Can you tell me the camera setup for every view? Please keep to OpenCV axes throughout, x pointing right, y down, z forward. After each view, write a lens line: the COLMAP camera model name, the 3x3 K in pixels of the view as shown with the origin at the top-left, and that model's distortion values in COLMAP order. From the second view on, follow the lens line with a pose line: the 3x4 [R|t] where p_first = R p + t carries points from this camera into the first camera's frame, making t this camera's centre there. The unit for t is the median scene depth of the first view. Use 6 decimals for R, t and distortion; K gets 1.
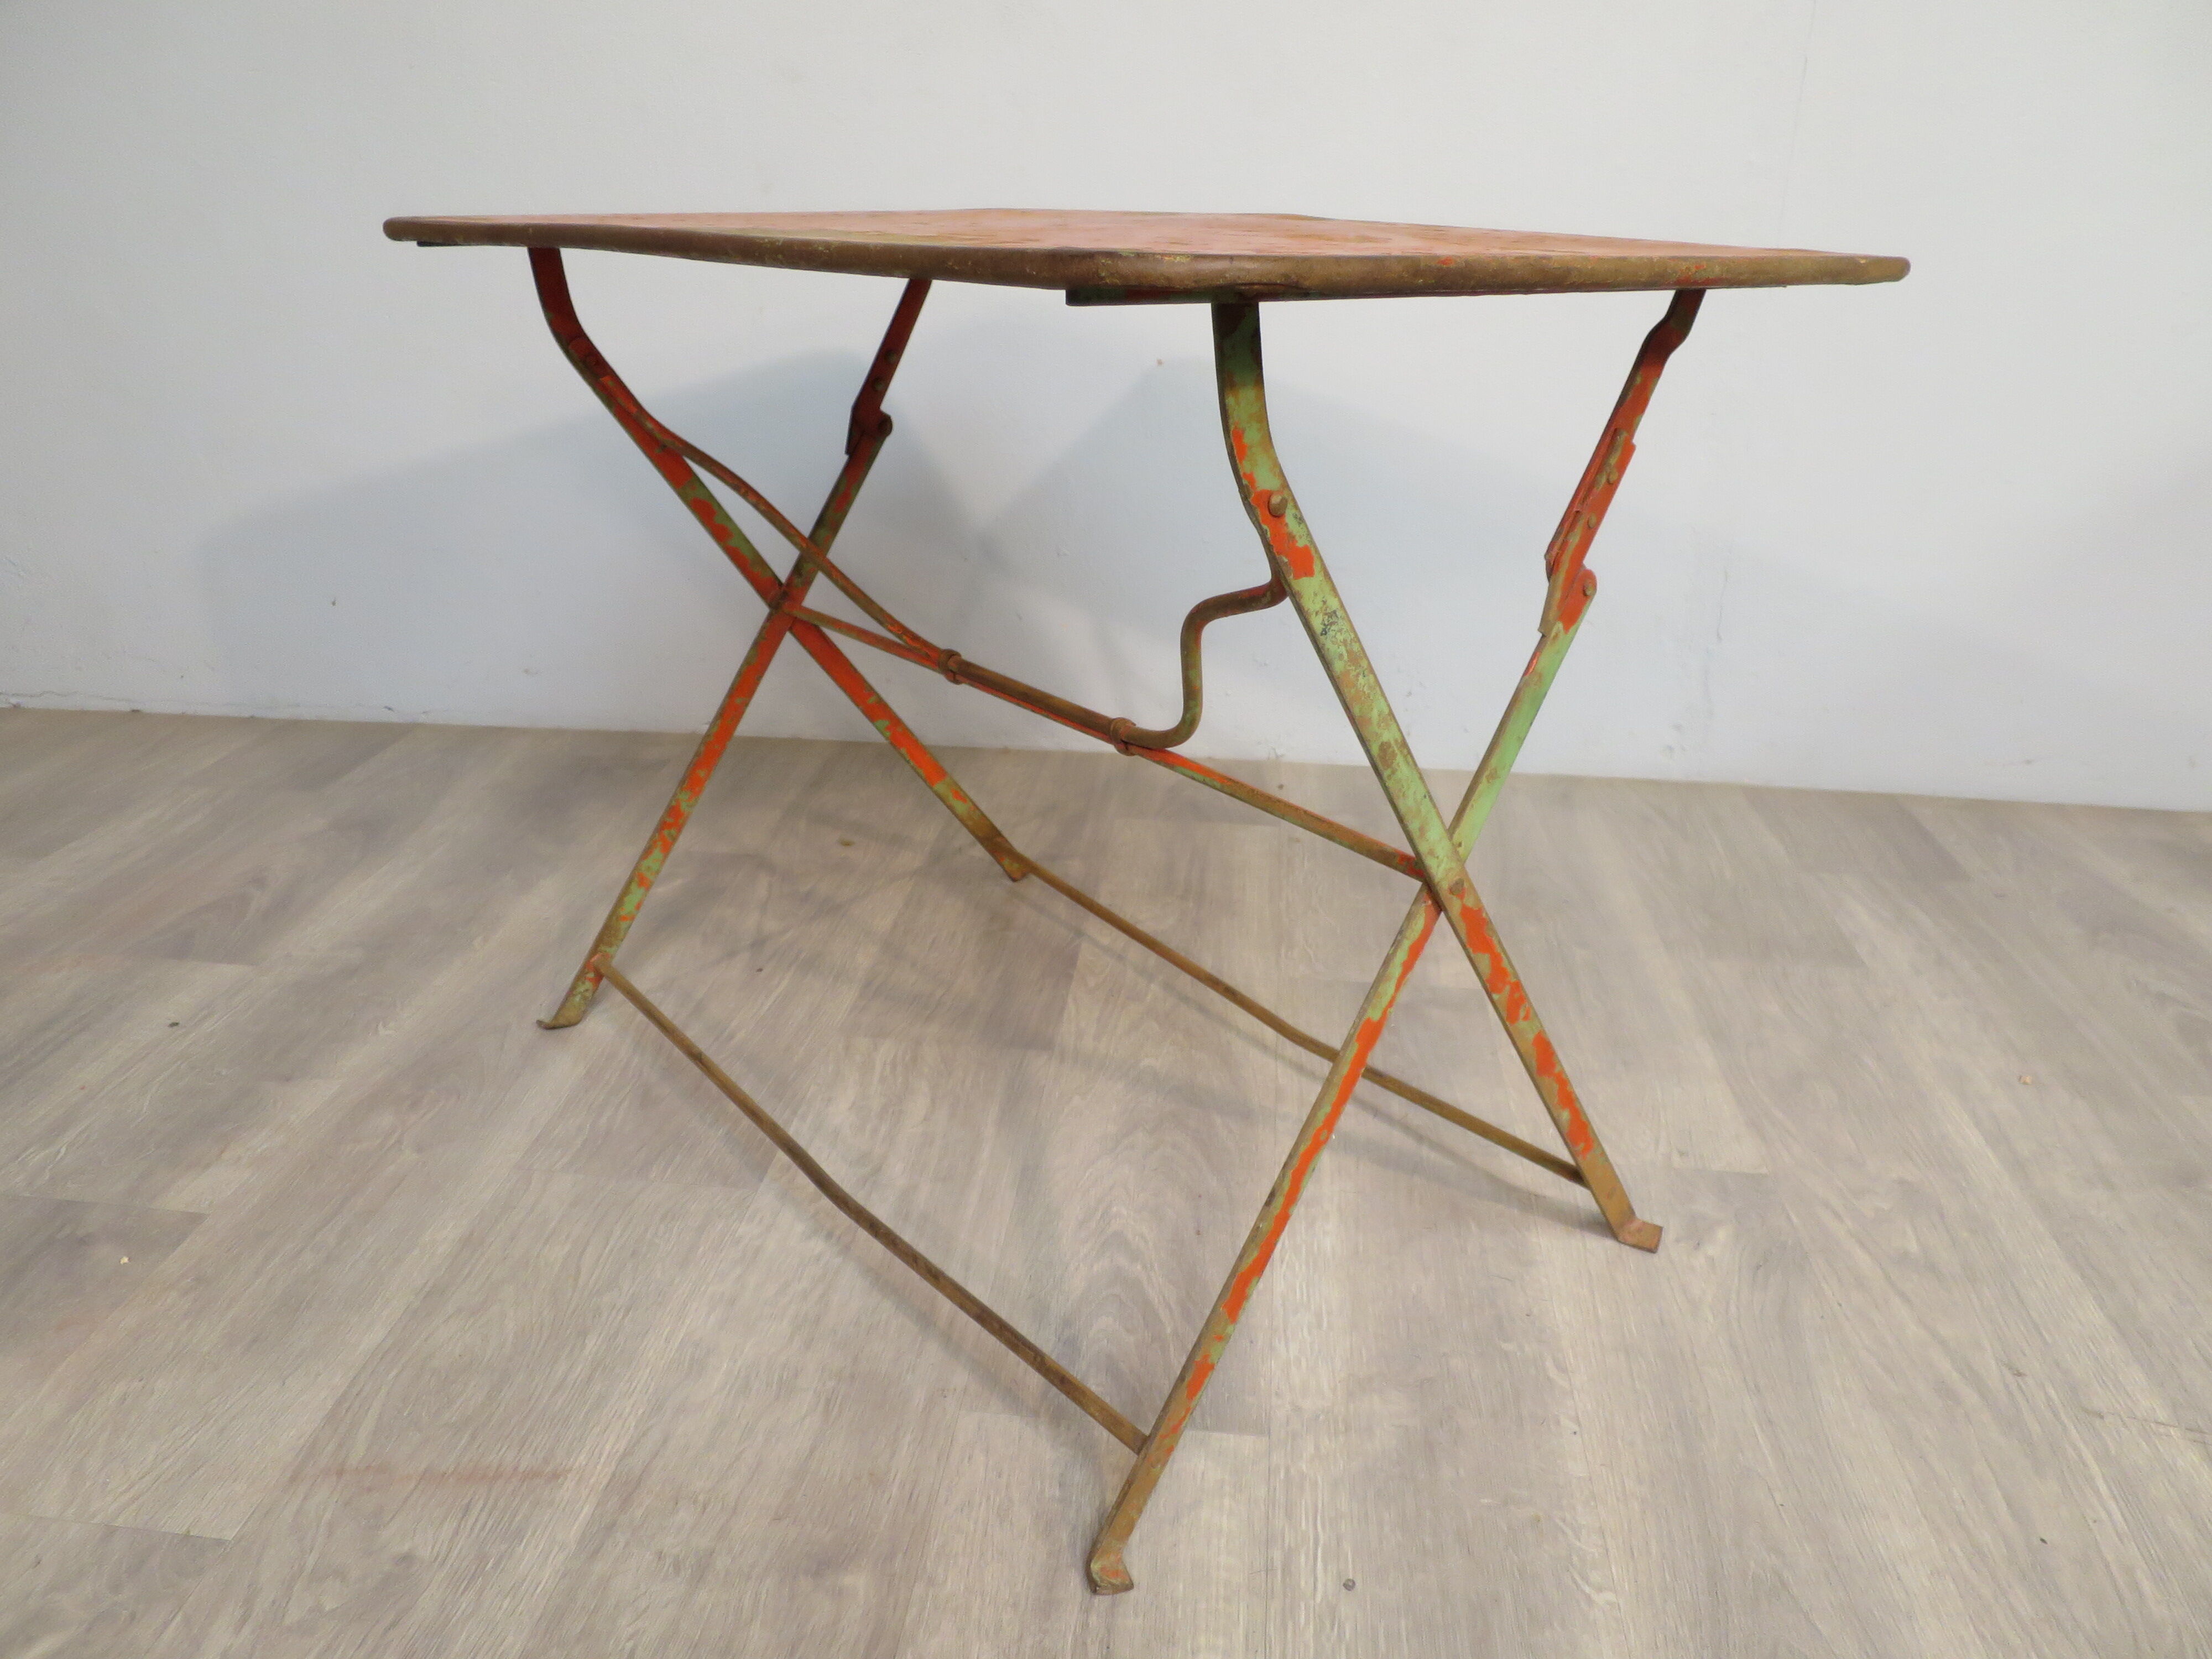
lens RADIAL K [[1596.7, 0, 1103.5], [0, 1596.7, 812.5], [0, 0, 1]] dist [-0.048491, 0.011755]
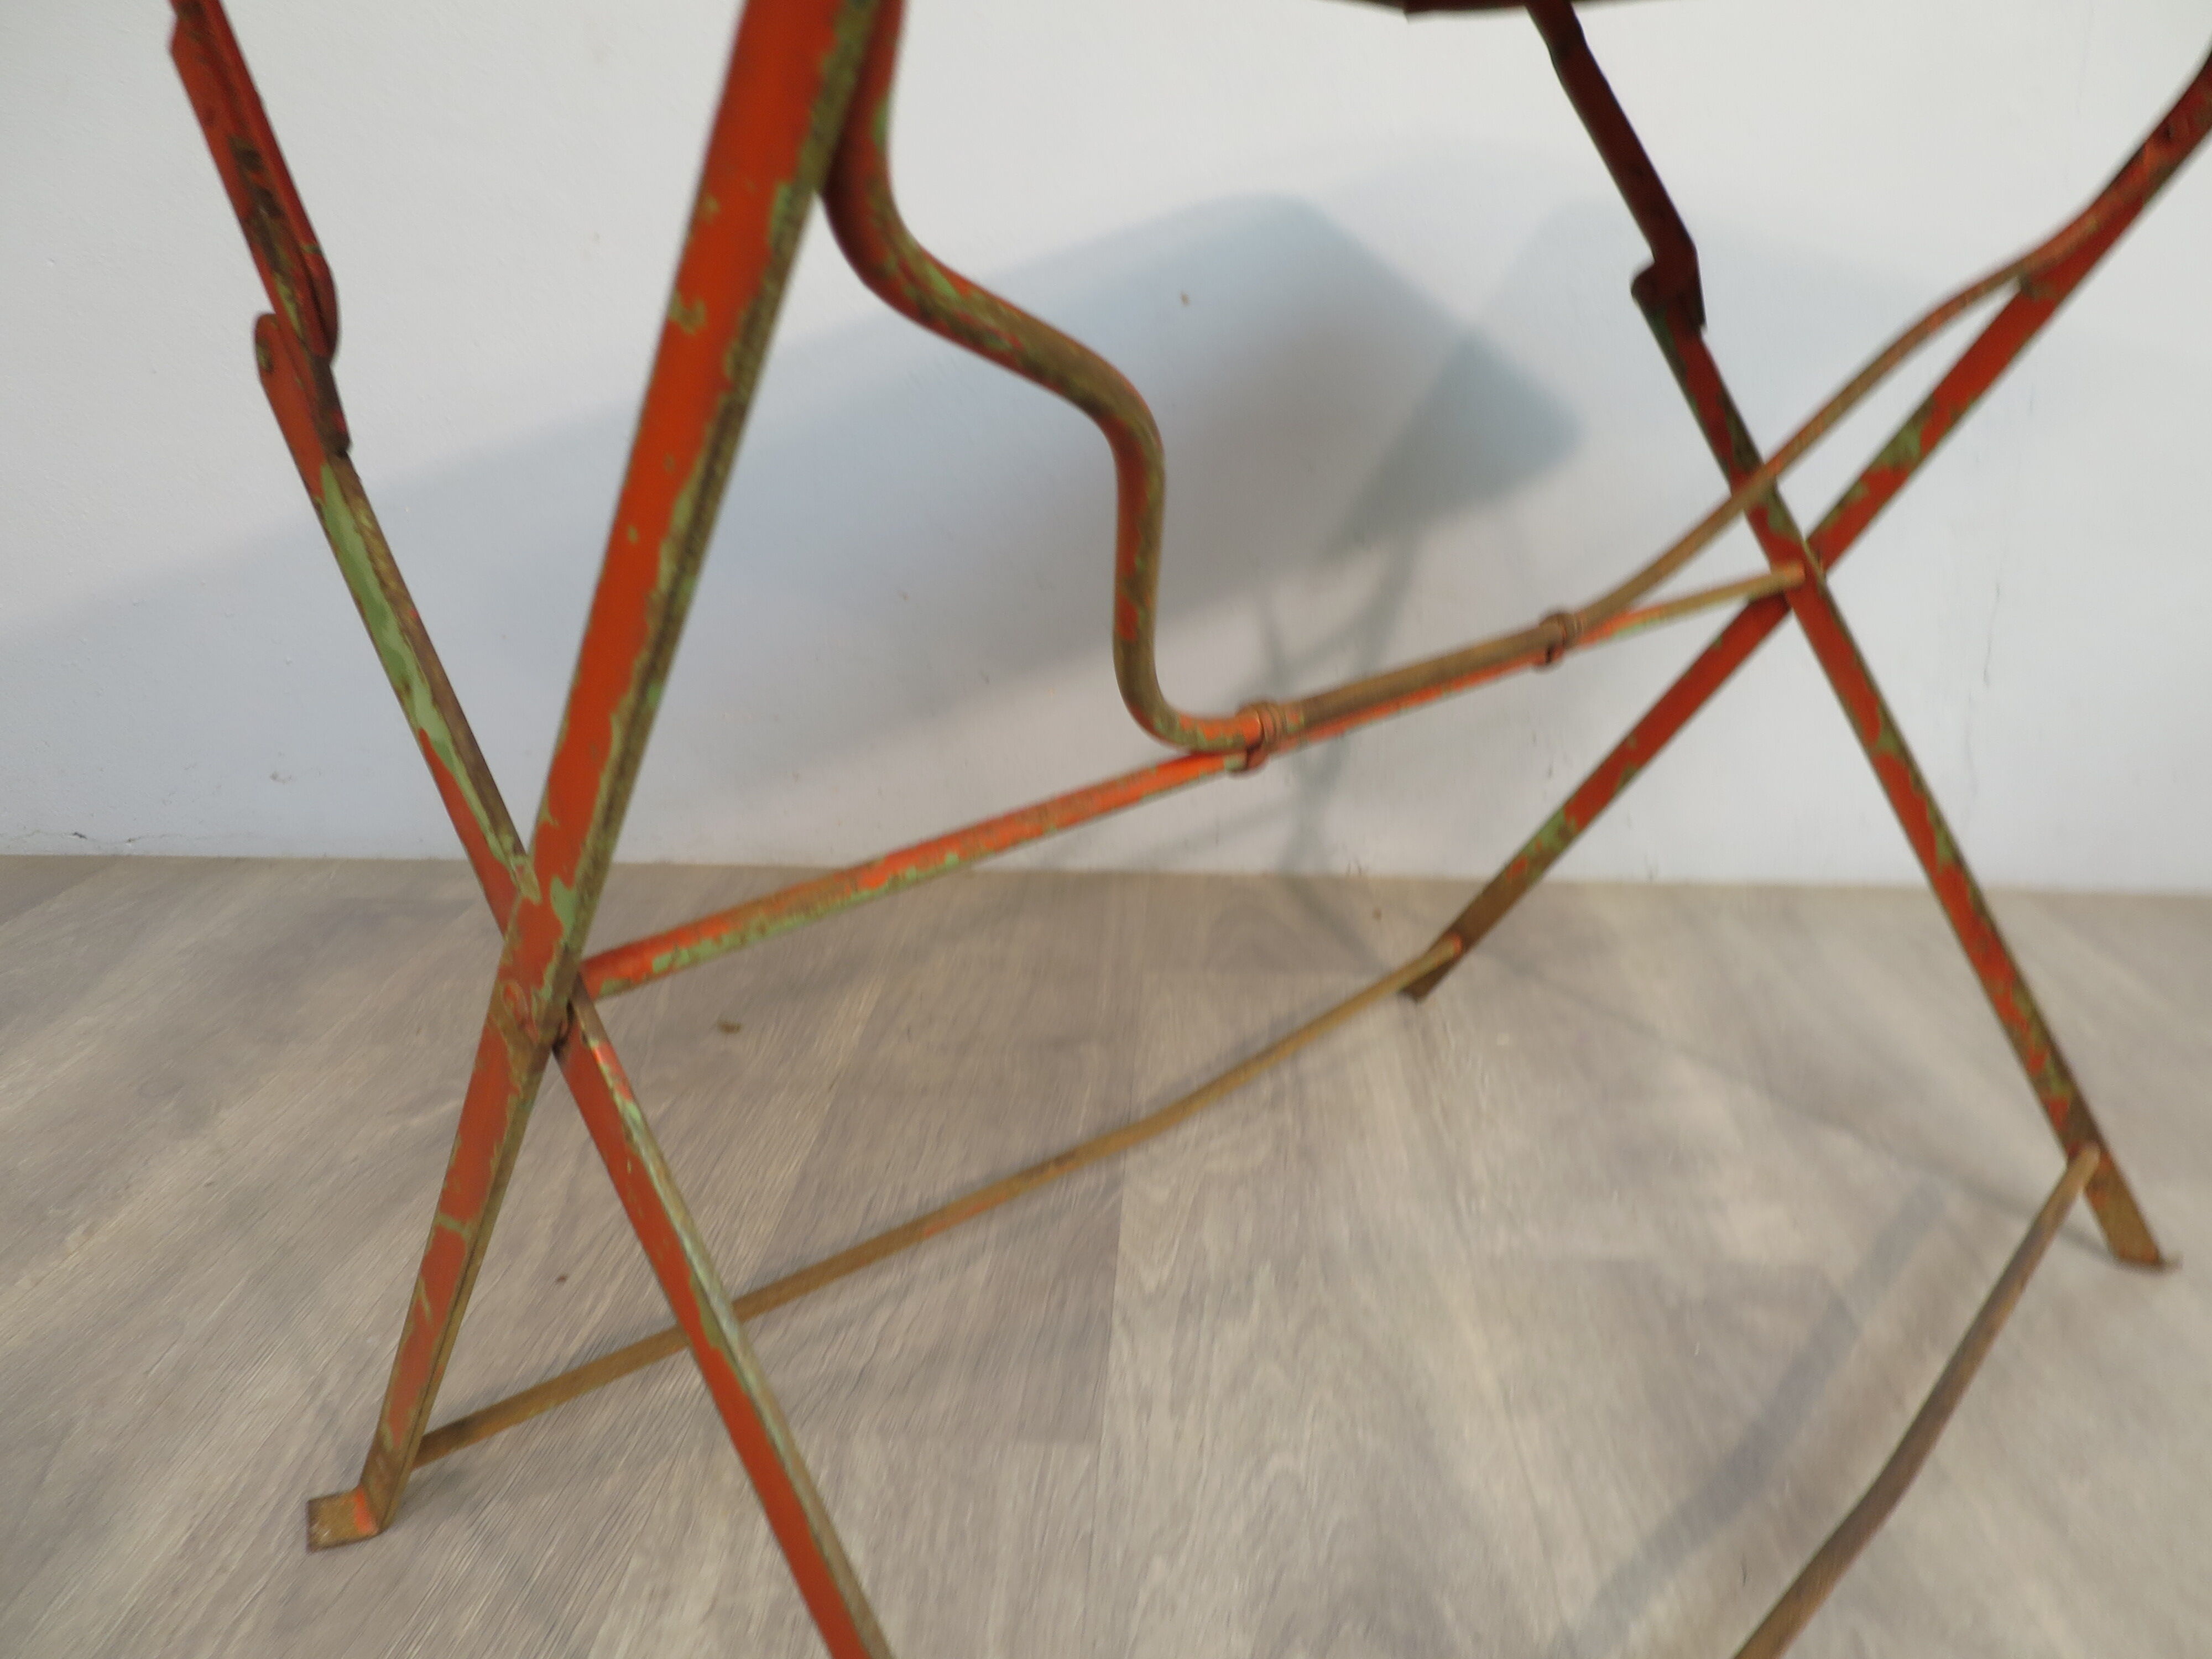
lens RADIAL K [[1596.7, 0, 1109.0], [0, 1596.7, 832.0], [0, 0, 1]] dist [-0.048491, 0.011755]
pose [[0.998674, -0.027866, 0.043281, -0.036590], [0.030230, 0.998032, -0.054940, -0.019988], [-0.041665, 0.056175, 0.997551, 0.370369]]
